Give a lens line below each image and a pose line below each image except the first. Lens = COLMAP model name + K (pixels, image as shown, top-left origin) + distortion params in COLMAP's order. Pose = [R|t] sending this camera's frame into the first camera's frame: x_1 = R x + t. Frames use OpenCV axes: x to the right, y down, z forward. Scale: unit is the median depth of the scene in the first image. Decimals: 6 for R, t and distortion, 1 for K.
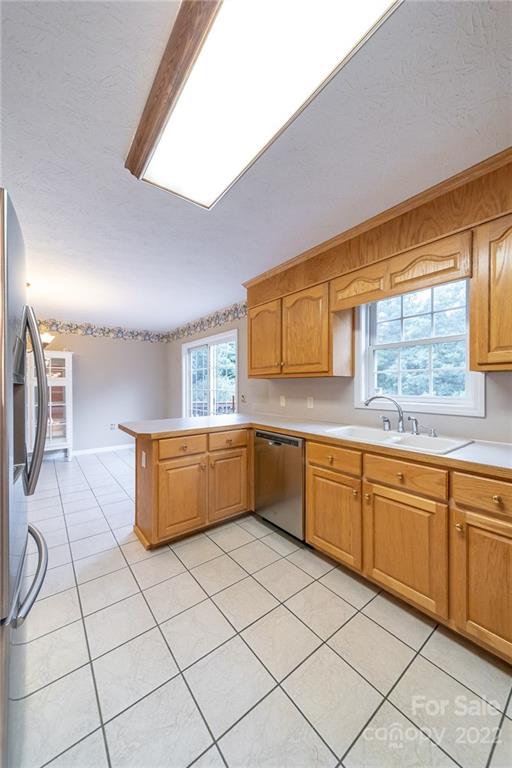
lens RADIAL K [[270.1, 0, 253.7], [0, 270.1, 392.2], [0, 0, 1]] dist [0.000635, 0.000037]
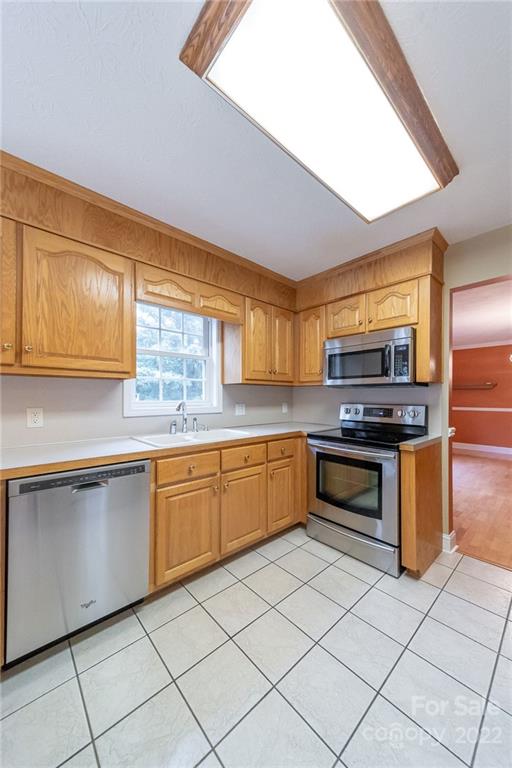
lens RADIAL K [[275.3, 0, 255.9], [0, 275.3, 397.2], [0, 0, 1]] dist [0.000610, -0.000001]
pose [[-0.072192, -0.006846, 0.997367, -0.613148], [0.016498, 0.999831, 0.008057, -0.004372], [-0.997254, 0.017036, -0.072067, 0.757658]]
